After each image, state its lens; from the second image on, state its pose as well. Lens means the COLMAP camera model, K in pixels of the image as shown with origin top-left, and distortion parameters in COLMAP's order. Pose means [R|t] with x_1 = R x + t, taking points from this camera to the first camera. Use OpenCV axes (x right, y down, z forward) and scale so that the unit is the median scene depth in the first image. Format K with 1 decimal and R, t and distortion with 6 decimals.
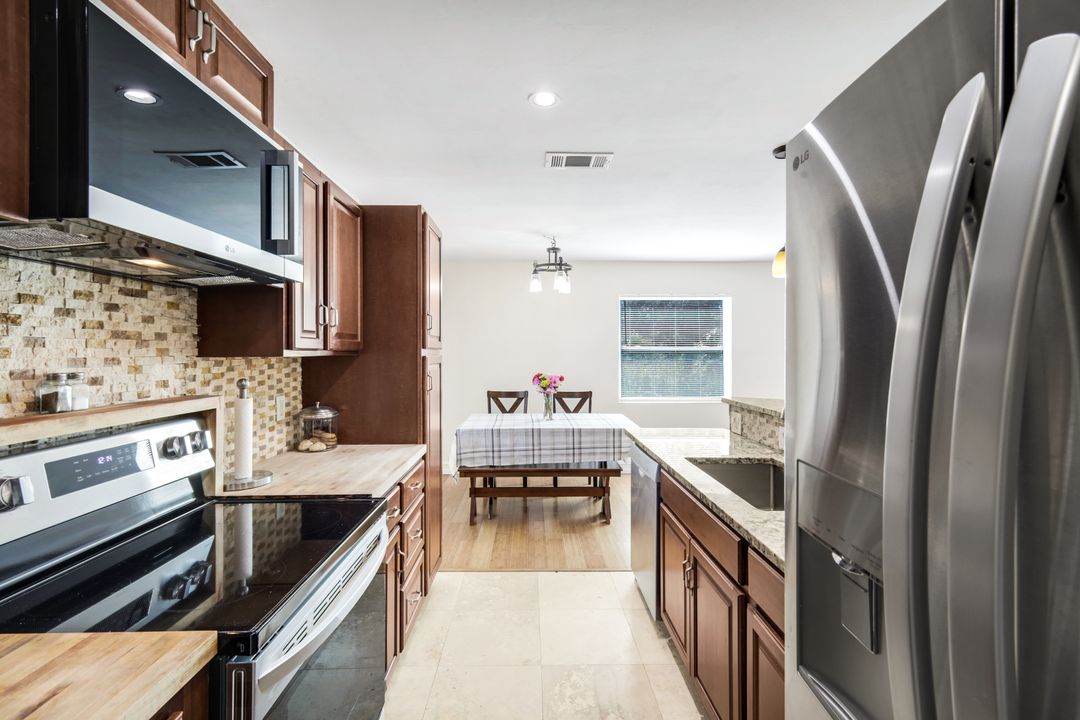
lens RADIAL K [[483.9, 0, 544.8], [0, 483.9, 352.4], [0, 0, 1]] dist [0.003018, 0.000472]
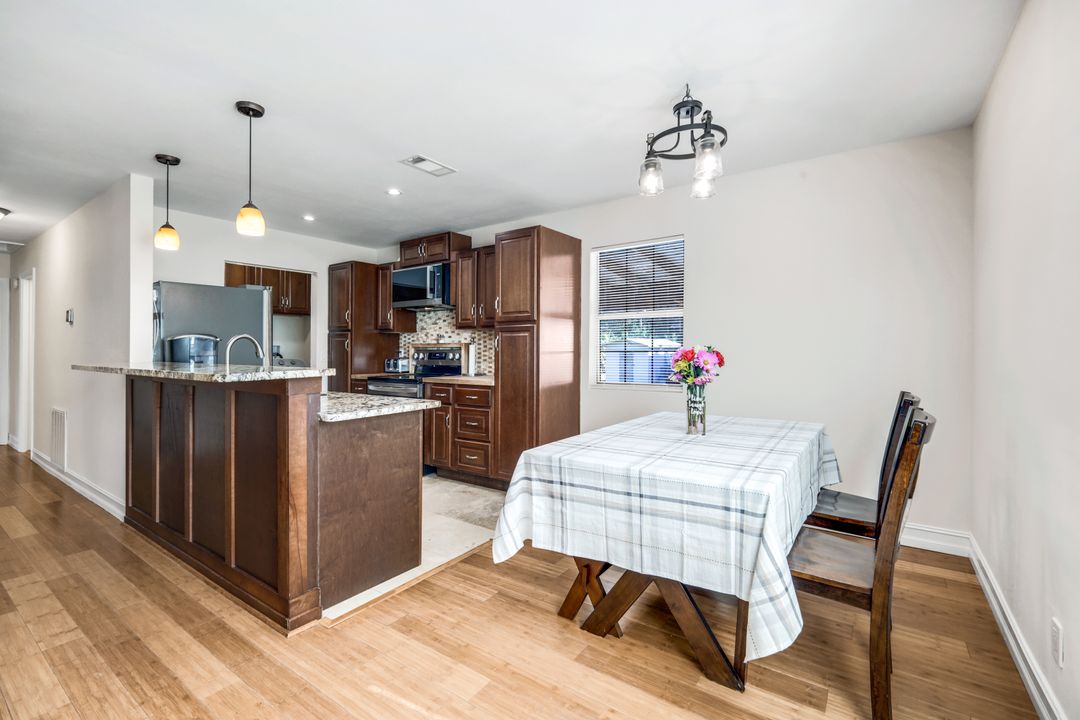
lens RADIAL K [[483.9, 0, 538.1], [0, 483.9, 330.0], [0, 0, 1]] dist [0.003018, 0.000472]
pose [[-0.604340, -0.012101, -0.796635, 1.771373], [0.010667, 0.999672, -0.023278, 0.099808], [0.796655, -0.022565, -0.604013, 3.900577]]
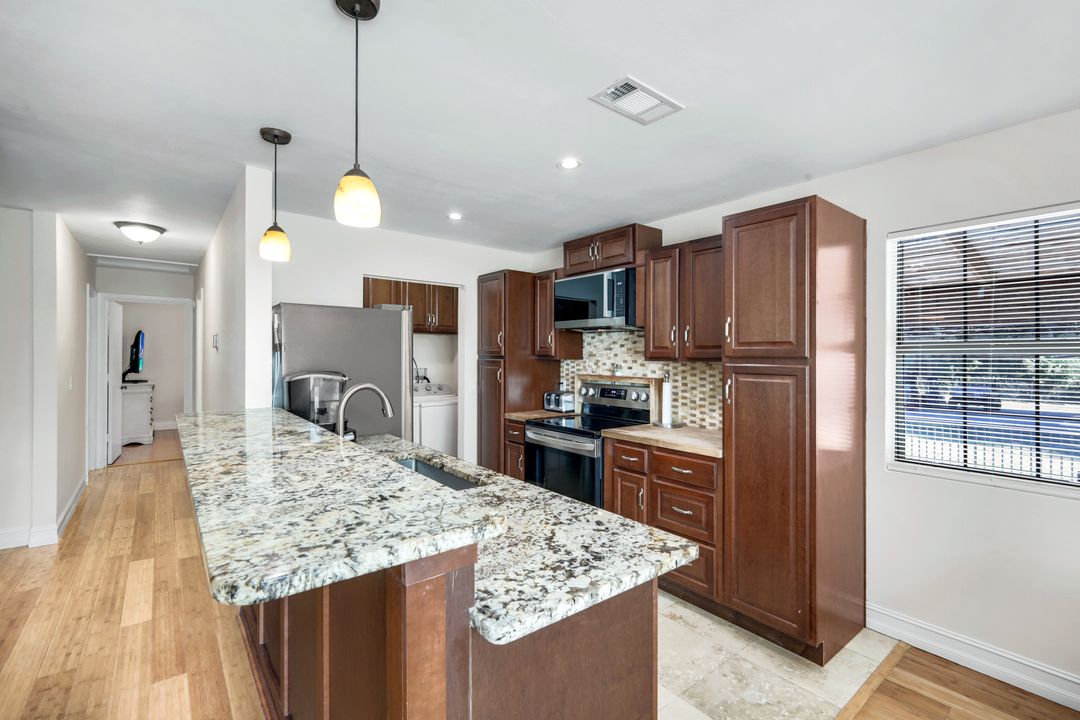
lens RADIAL K [[483.9, 0, 536.8], [0, 483.9, 352.9], [0, 0, 1]] dist [0.003018, 0.000472]
pose [[-0.801153, 0.004766, -0.598441, 1.269354], [0.000952, 0.999977, 0.006691, -0.052478], [0.598459, 0.004791, -0.801139, 2.960233]]
